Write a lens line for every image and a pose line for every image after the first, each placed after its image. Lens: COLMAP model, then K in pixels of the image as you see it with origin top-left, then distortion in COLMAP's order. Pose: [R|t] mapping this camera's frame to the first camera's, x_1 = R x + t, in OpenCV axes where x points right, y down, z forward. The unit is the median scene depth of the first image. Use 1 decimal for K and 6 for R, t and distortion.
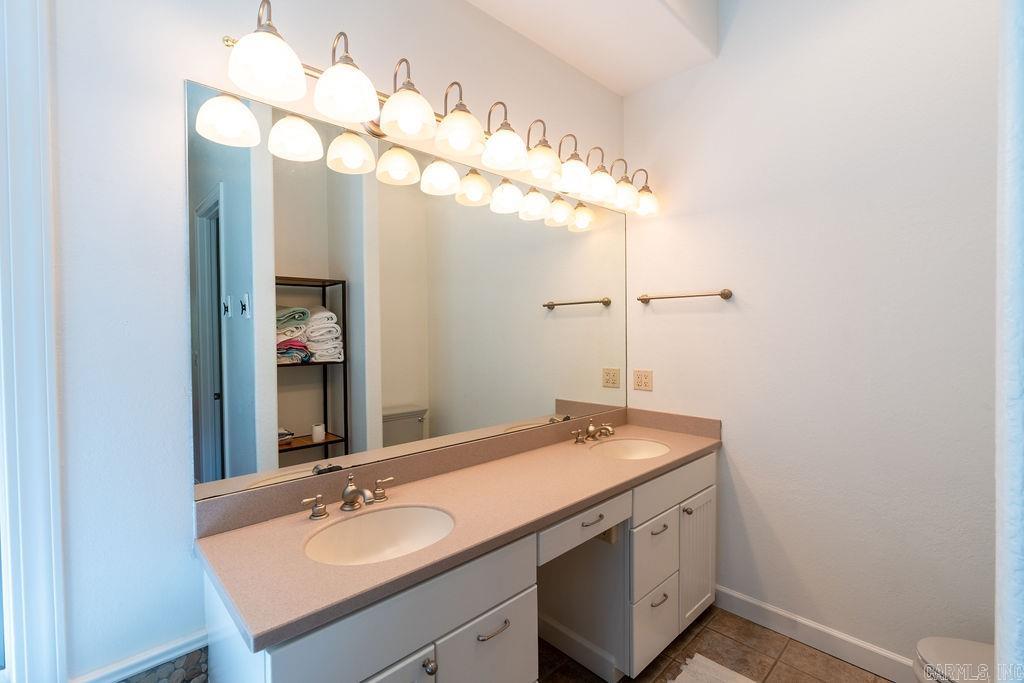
lens RADIAL K [[461.4, 0, 518.8], [0, 461.4, 342.6], [0, 0, 1]] dist [-0.011361, 0.003605]
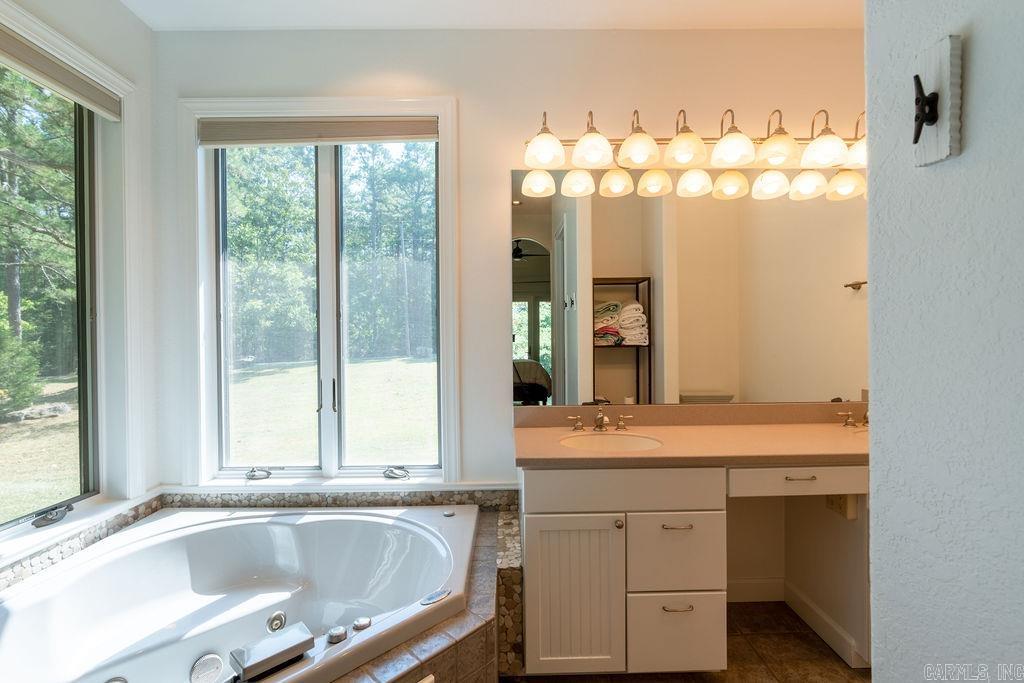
lens RADIAL K [[461.4, 0, 512.7], [0, 461.4, 340.9], [0, 0, 1]] dist [-0.011361, 0.003605]
pose [[0.728968, 0.007276, -0.684509, 0.193198], [-0.009035, 0.999959, 0.001007, 0.034112], [0.684489, 0.005450, 0.729003, -0.115660]]
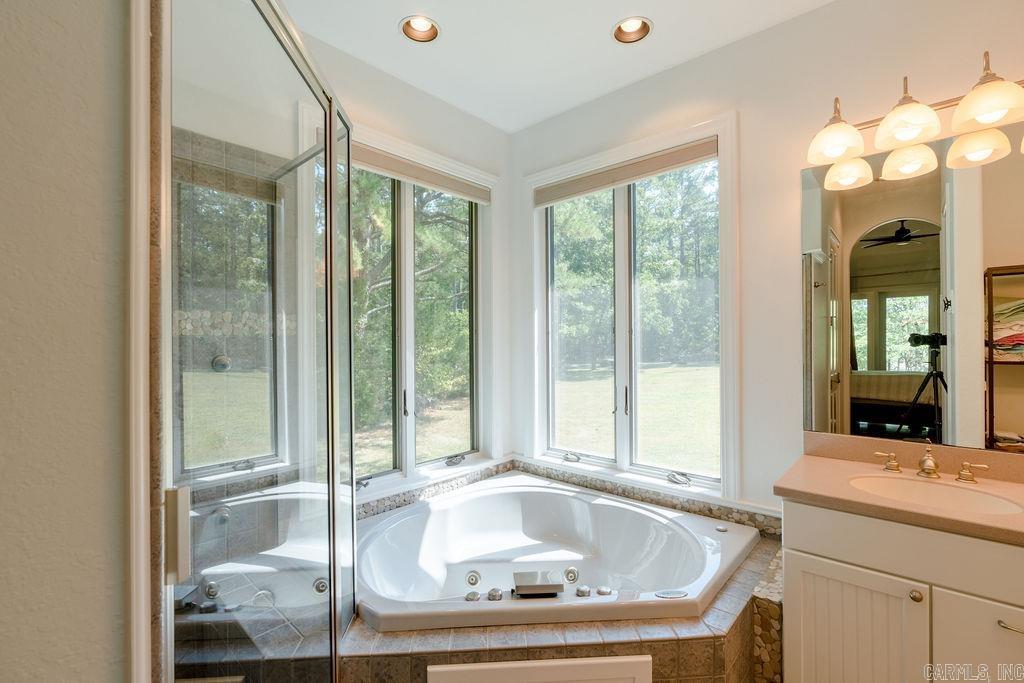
lens RADIAL K [[461.4, 0, 520.7], [0, 461.4, 340.5], [0, 0, 1]] dist [-0.011361, 0.003605]
pose [[0.082044, 0.007356, -0.996602, 0.303724], [-0.011999, 0.999908, 0.006392, 0.012185], [0.996556, 0.011434, 0.082125, -0.048373]]
